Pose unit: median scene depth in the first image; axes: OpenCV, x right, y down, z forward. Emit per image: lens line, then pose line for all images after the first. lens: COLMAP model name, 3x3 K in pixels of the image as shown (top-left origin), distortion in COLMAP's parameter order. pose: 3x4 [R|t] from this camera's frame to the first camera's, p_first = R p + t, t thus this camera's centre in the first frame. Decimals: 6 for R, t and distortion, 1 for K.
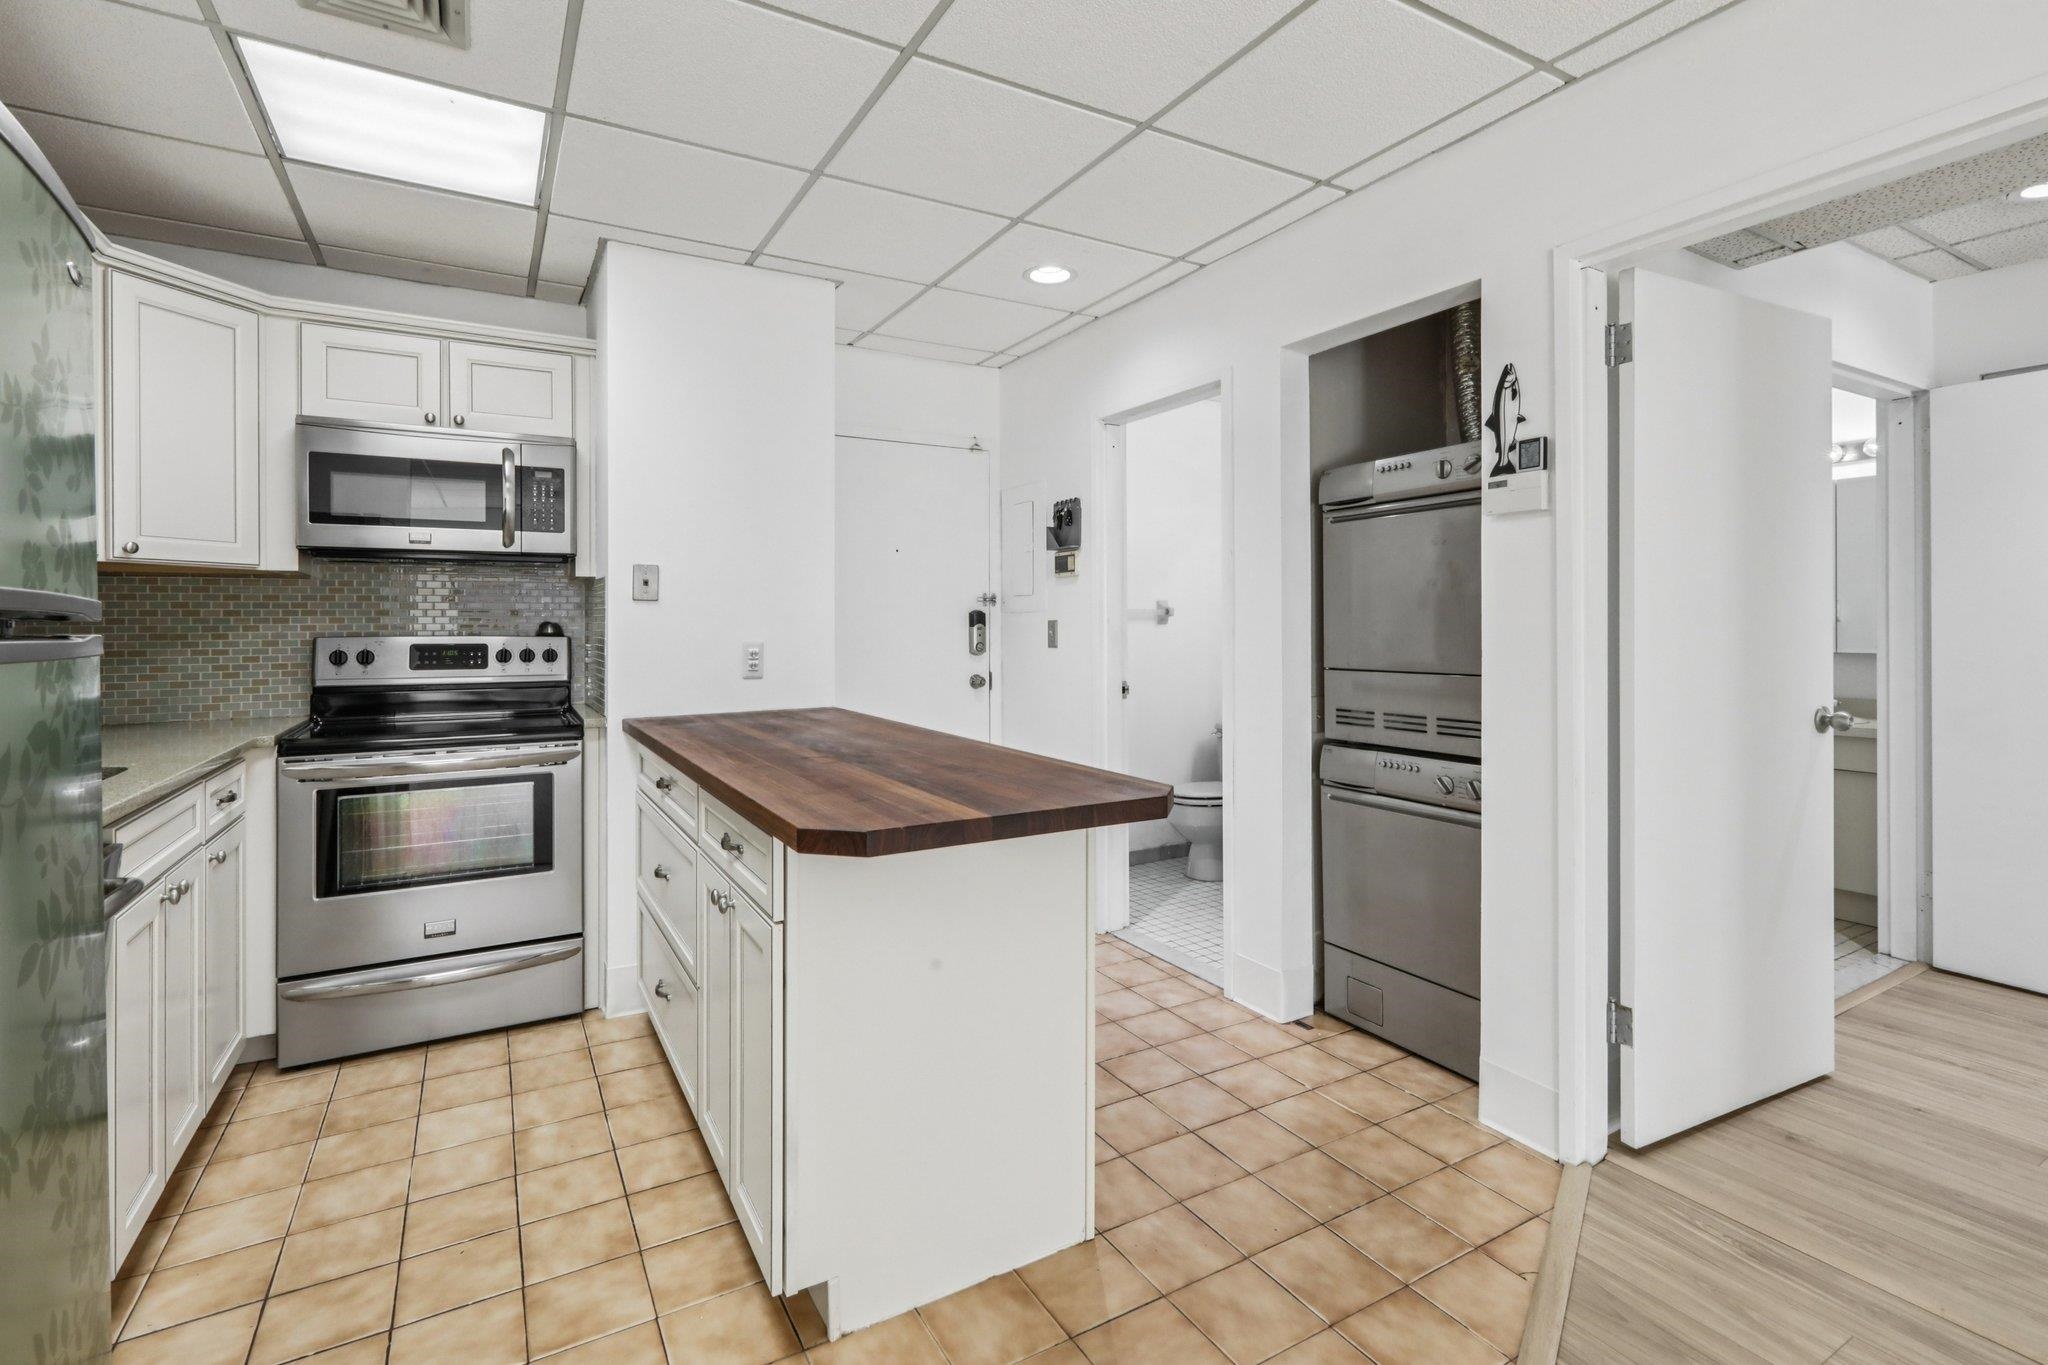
lens RADIAL K [[930.0, 0, 1019.1], [0, 930.0, 625.6], [0, 0, 1]] dist [-0.005531, 0.002850]
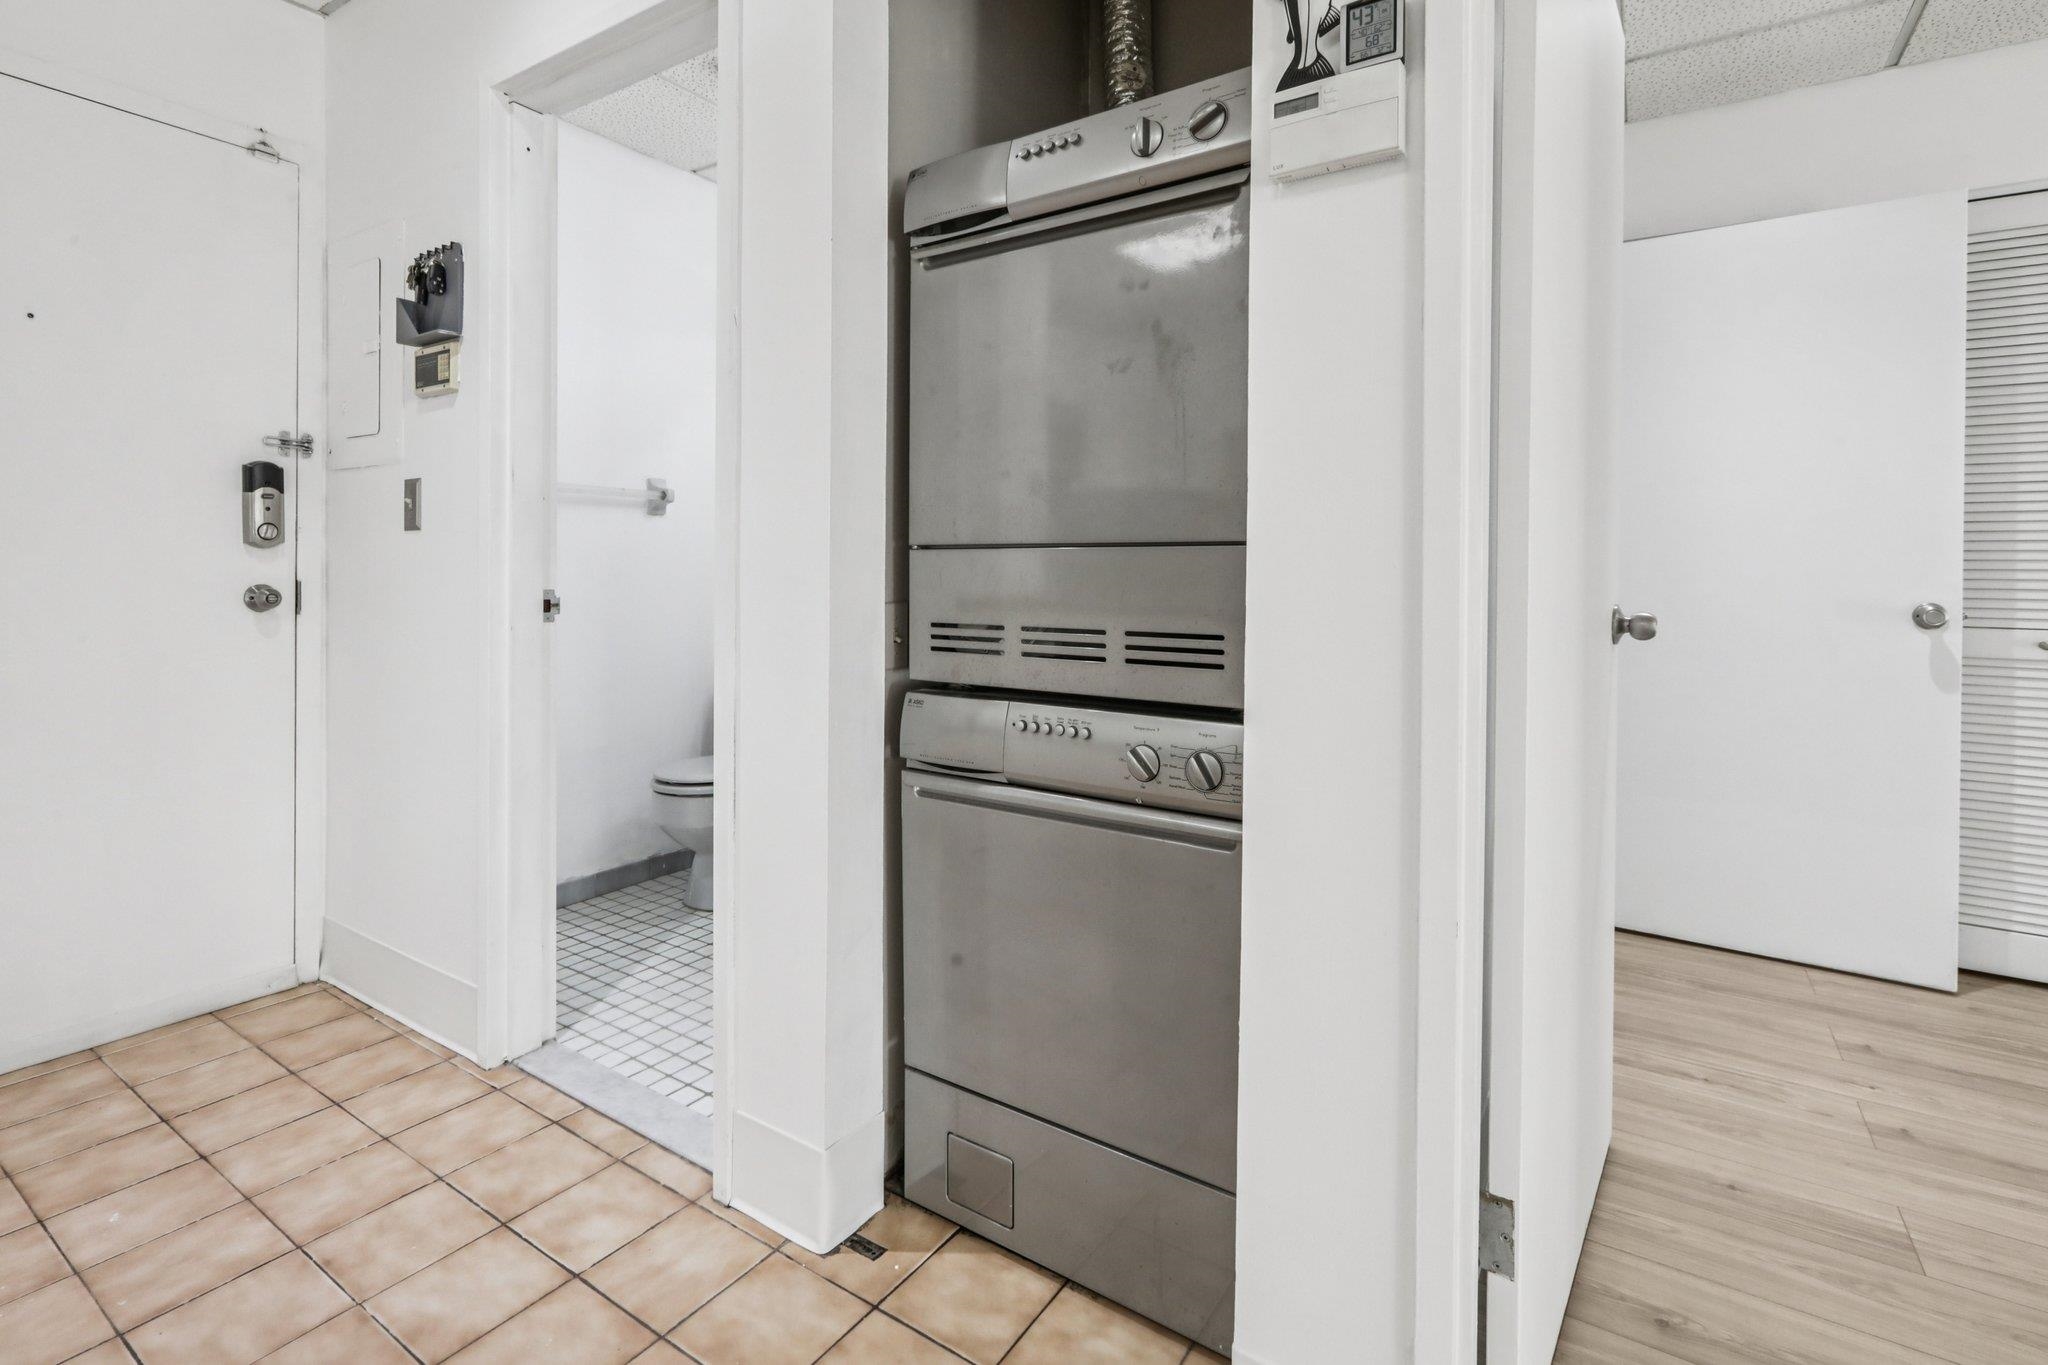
lens RADIAL K [[930.0, 0, 1023.8], [0, 930.0, 583.5], [0, 0, 1]] dist [-0.005531, 0.002850]
pose [[0.892543, 0.007293, 0.450904, 0.146599], [-0.013096, 0.999867, 0.009751, 0.059634], [-0.450773, -0.014608, 0.892519, 0.493858]]
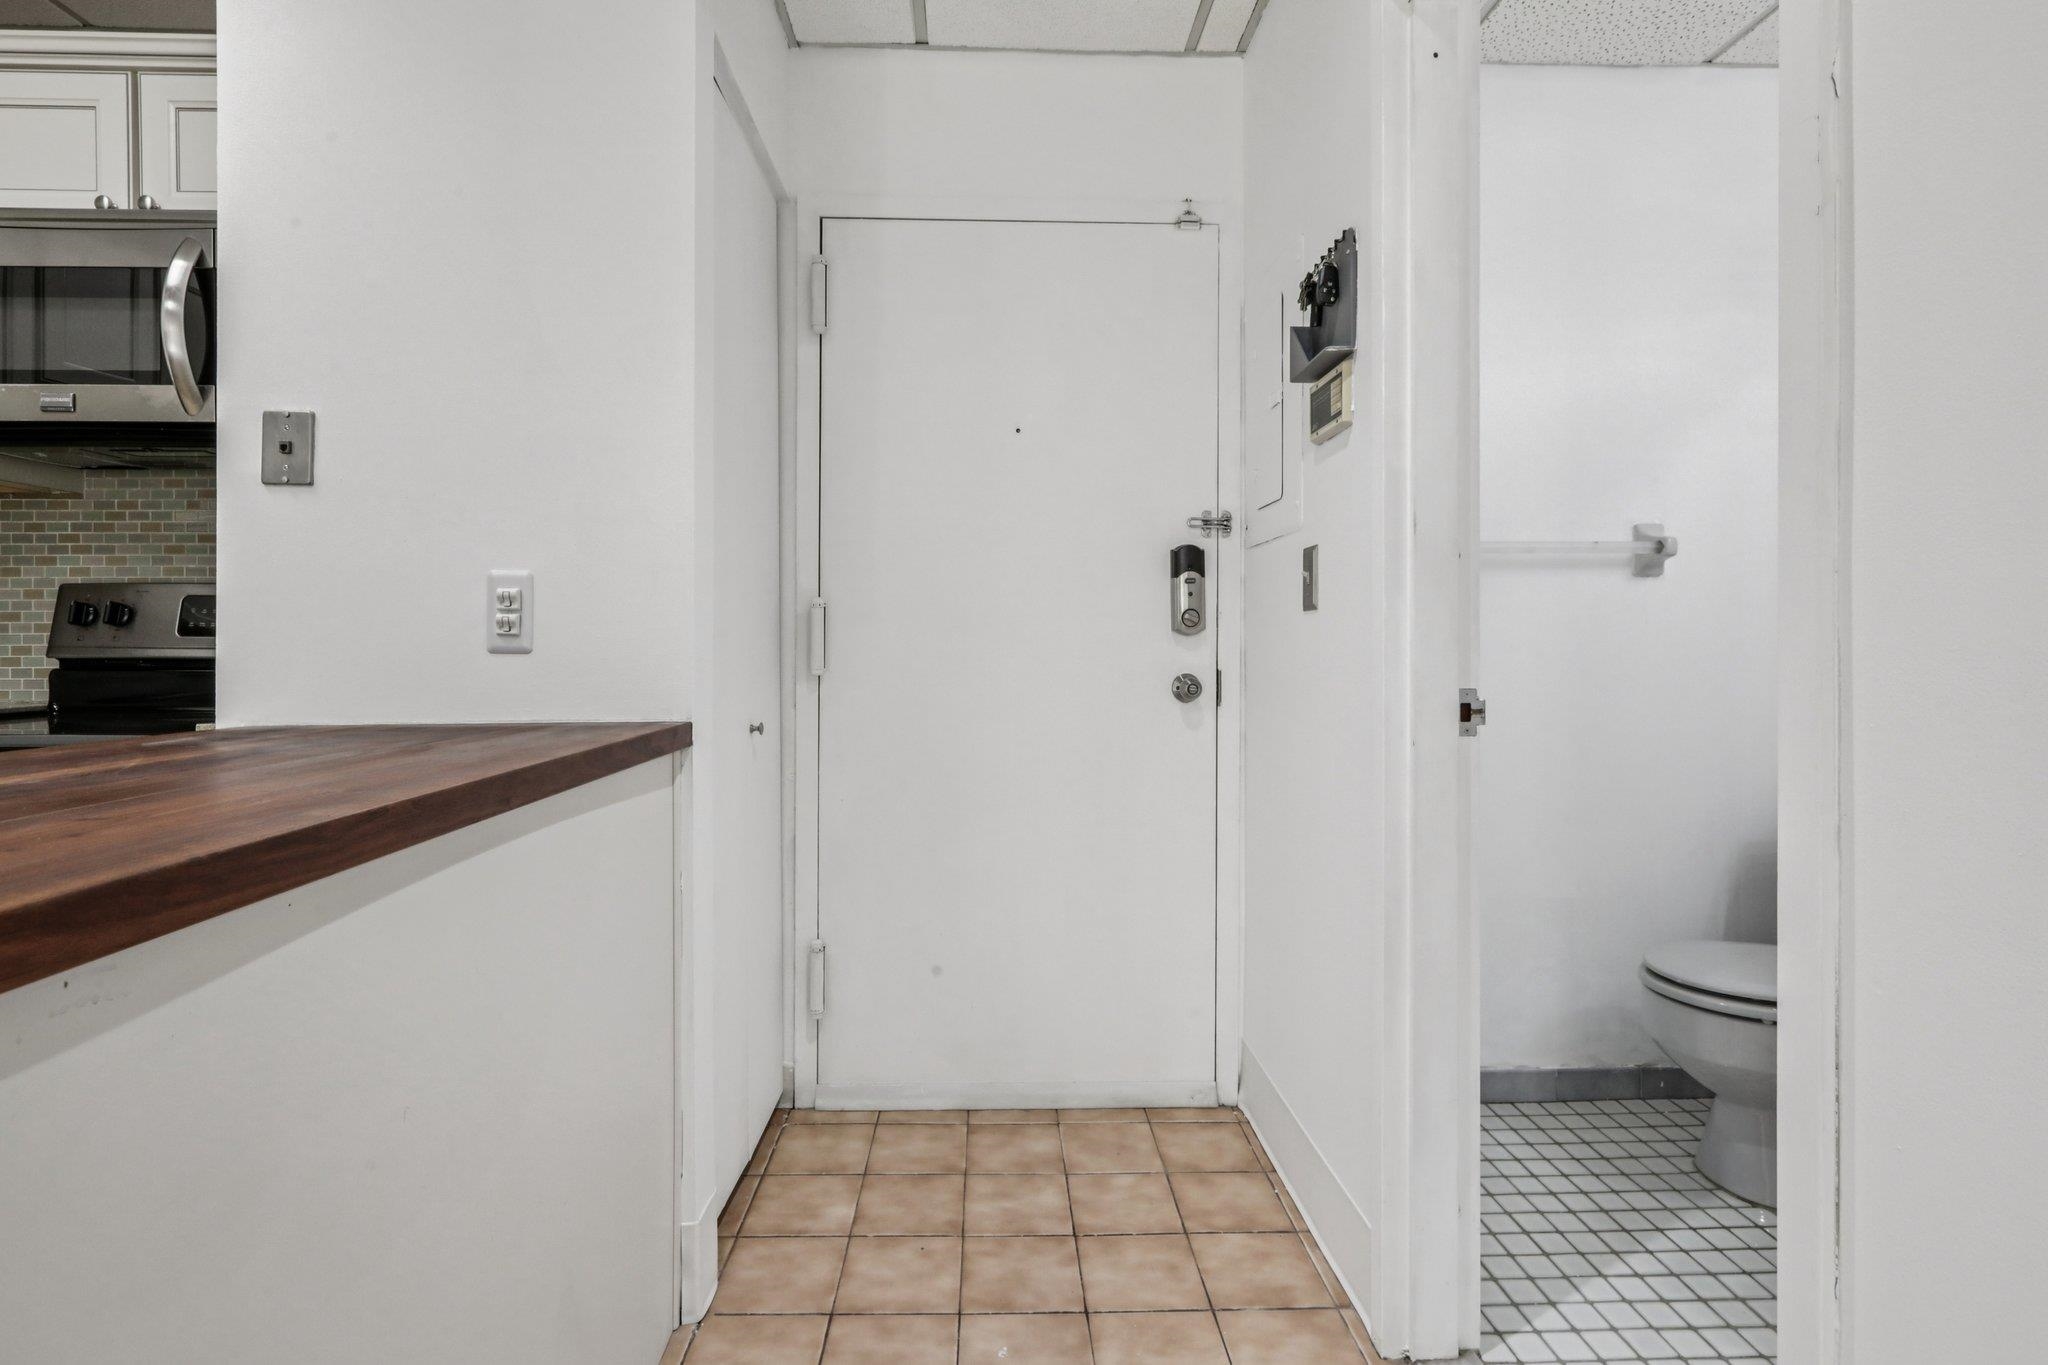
lens RADIAL K [[968.4, 0, 1021.1], [0, 968.4, 648.8], [0, 0, 1]] dist [-0.001705, 0.003420]
pose [[0.882388, 0.005903, -0.470486, 0.173484], [-0.004369, 0.999981, 0.004352, 0.054011], [0.470503, -0.001784, 0.882397, 0.723981]]
